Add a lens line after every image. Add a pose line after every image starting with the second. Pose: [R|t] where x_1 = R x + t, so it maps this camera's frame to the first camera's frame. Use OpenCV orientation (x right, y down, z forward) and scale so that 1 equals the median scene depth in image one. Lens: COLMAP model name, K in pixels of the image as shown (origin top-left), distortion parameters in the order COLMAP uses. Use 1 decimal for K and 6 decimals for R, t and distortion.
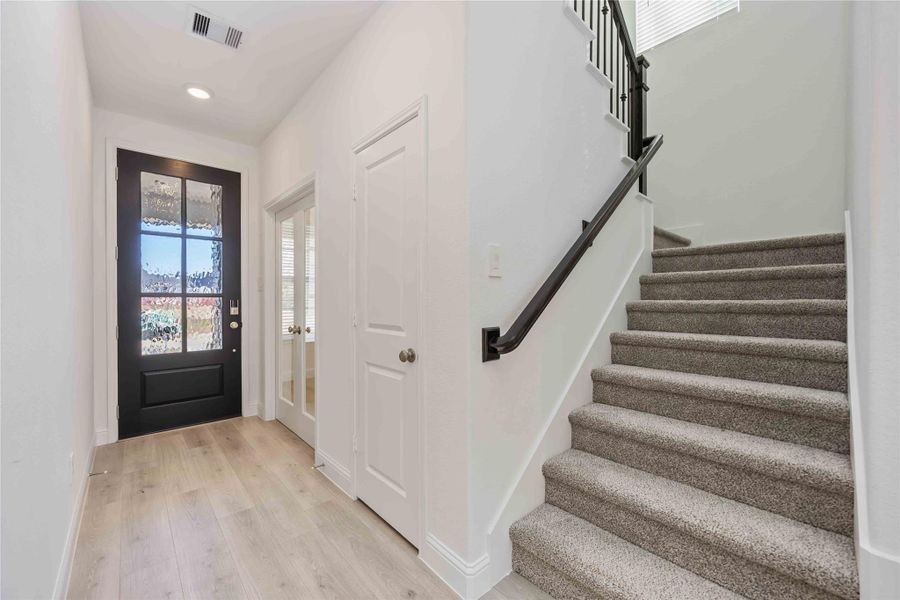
lens RADIAL K [[355.6, 0, 448.8], [0, 355.6, 301.4], [0, 0, 1]] dist [-0.003342, 0.000459]
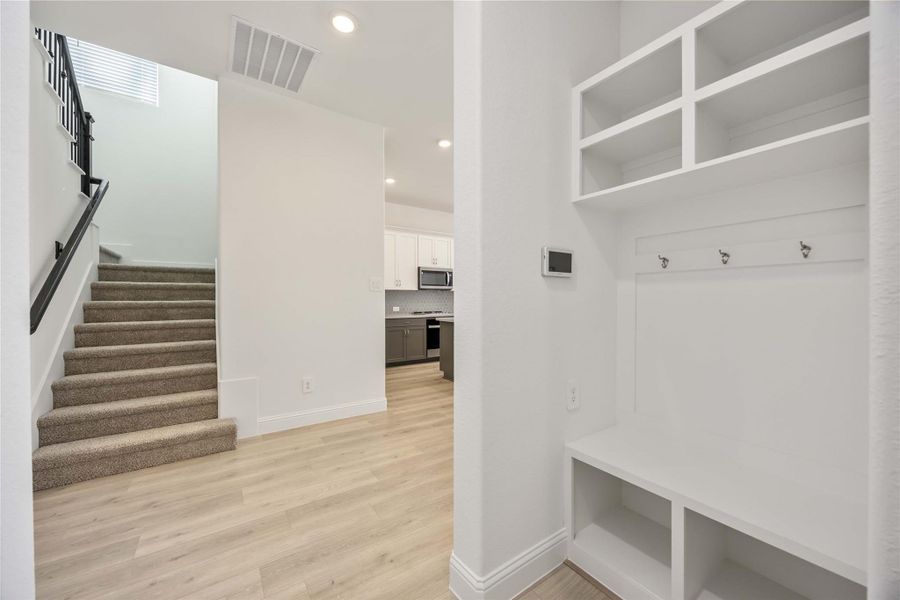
lens RADIAL K [[355.6, 0, 457.7], [0, 355.6, 296.9], [0, 0, 1]] dist [-0.003342, 0.000459]
pose [[0.137600, 0.008048, 0.990455, -0.761112], [0.009217, 0.999913, -0.009406, 0.007576], [-0.990445, 0.010424, 0.137514, -0.705158]]
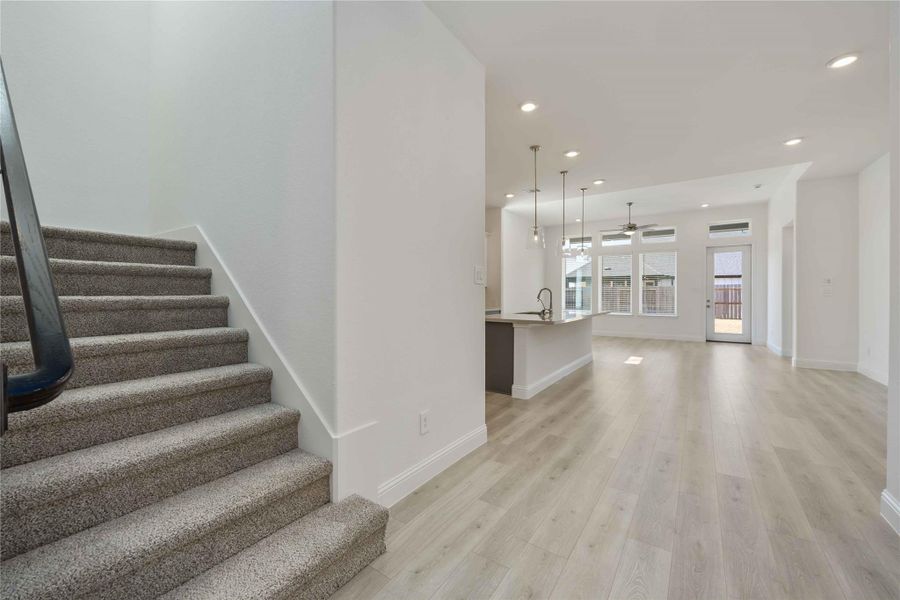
lens RADIAL K [[355.6, 0, 450.1], [0, 355.6, 296.7], [0, 0, 1]] dist [-0.003342, 0.000459]
pose [[-0.230030, -0.002126, 0.973181, -0.321662], [0.001956, 0.999995, 0.002647, -0.002568], [-0.973182, 0.002513, -0.230025, 0.409117]]
